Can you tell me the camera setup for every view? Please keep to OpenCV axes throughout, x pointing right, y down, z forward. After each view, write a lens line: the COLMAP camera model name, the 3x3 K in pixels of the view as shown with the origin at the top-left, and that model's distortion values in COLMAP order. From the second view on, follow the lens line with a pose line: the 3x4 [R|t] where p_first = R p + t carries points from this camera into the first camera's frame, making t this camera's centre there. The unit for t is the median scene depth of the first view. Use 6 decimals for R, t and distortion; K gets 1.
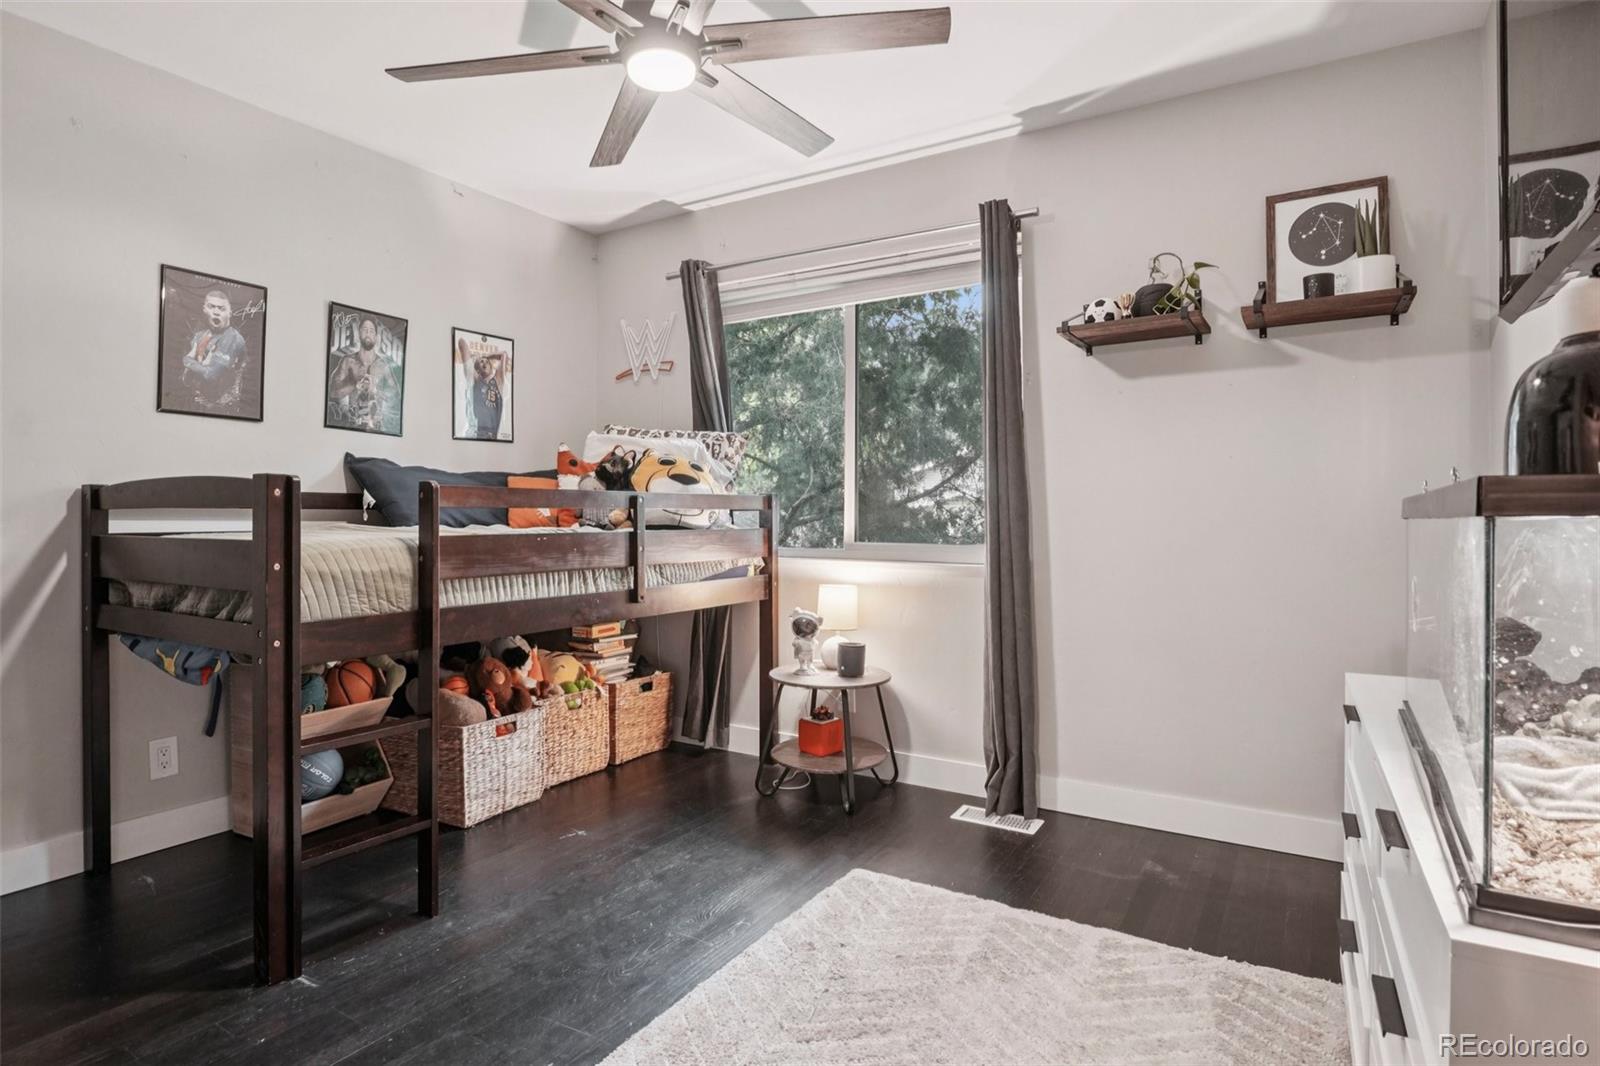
lens RADIAL K [[872.5, 0, 800.0], [0, 872.5, 533.0], [0, 0, 1]] dist [0.001533, 0.000744]
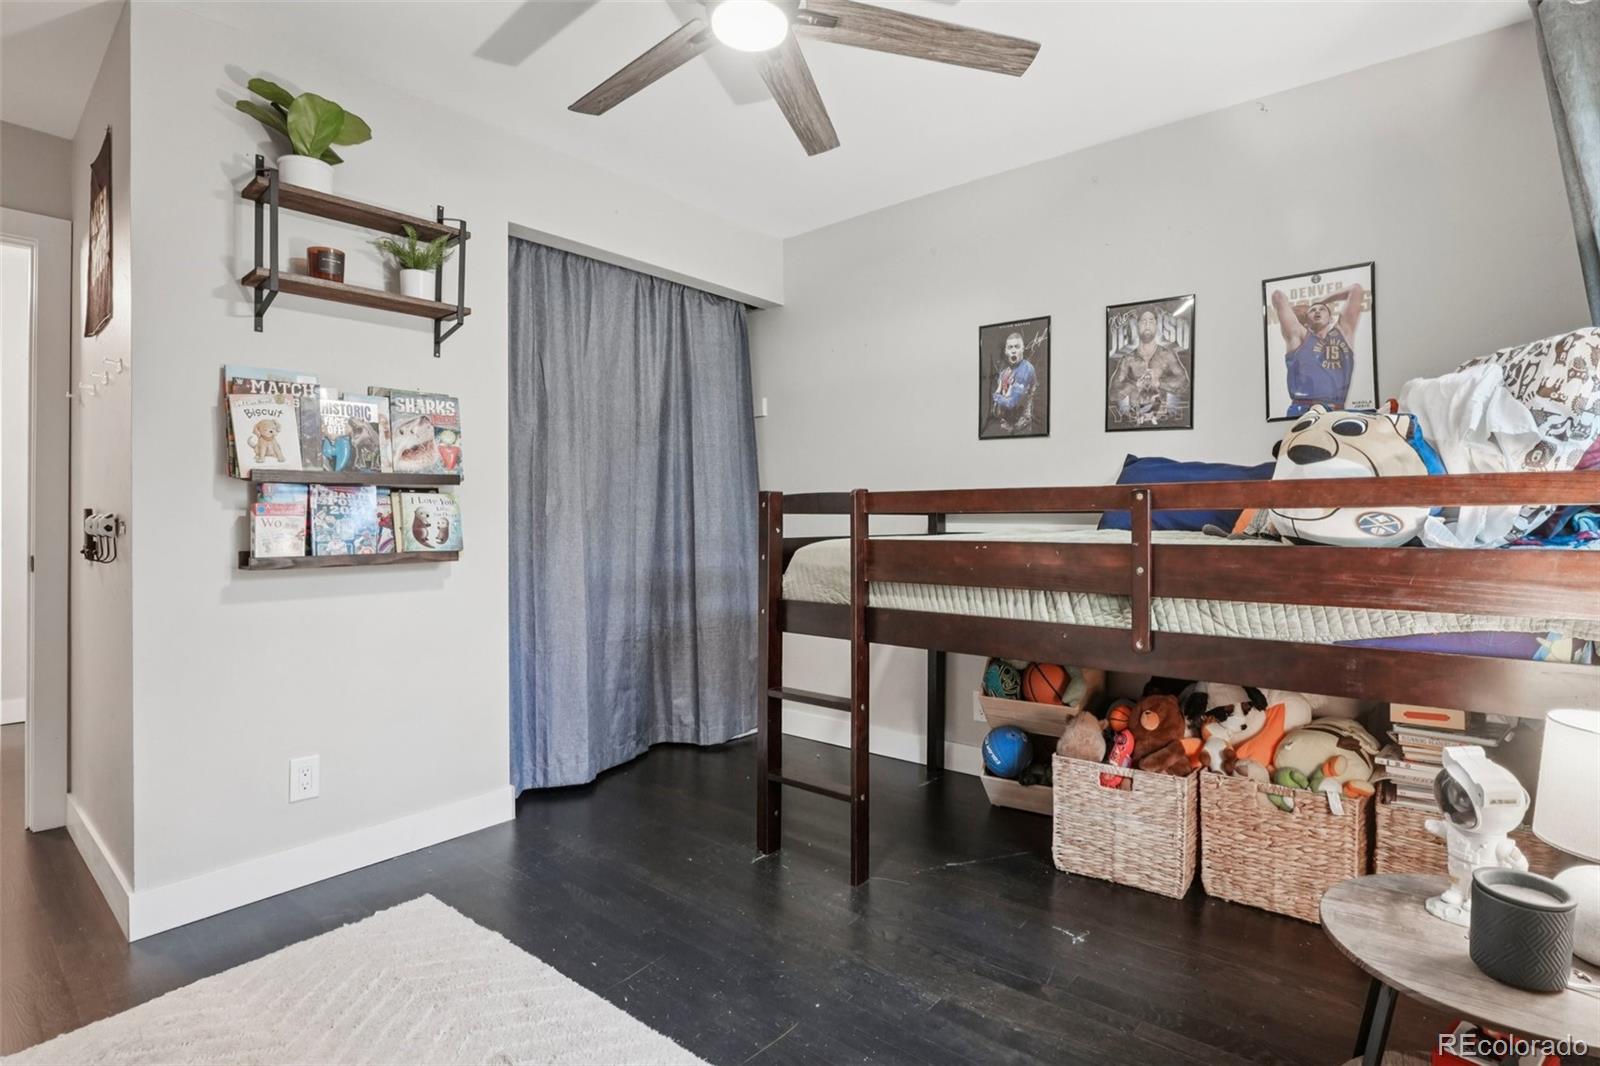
lens RADIAL K [[813.3, 0, 801.6], [0, 813.3, 522.8], [0, 0, 1]] dist [-0.023138, -0.000140]
pose [[-0.139067, 0.005178, -0.990269, 0.432230], [-0.016233, 0.999840, 0.007507, -0.017579], [0.990150, 0.017119, -0.138961, 0.781275]]
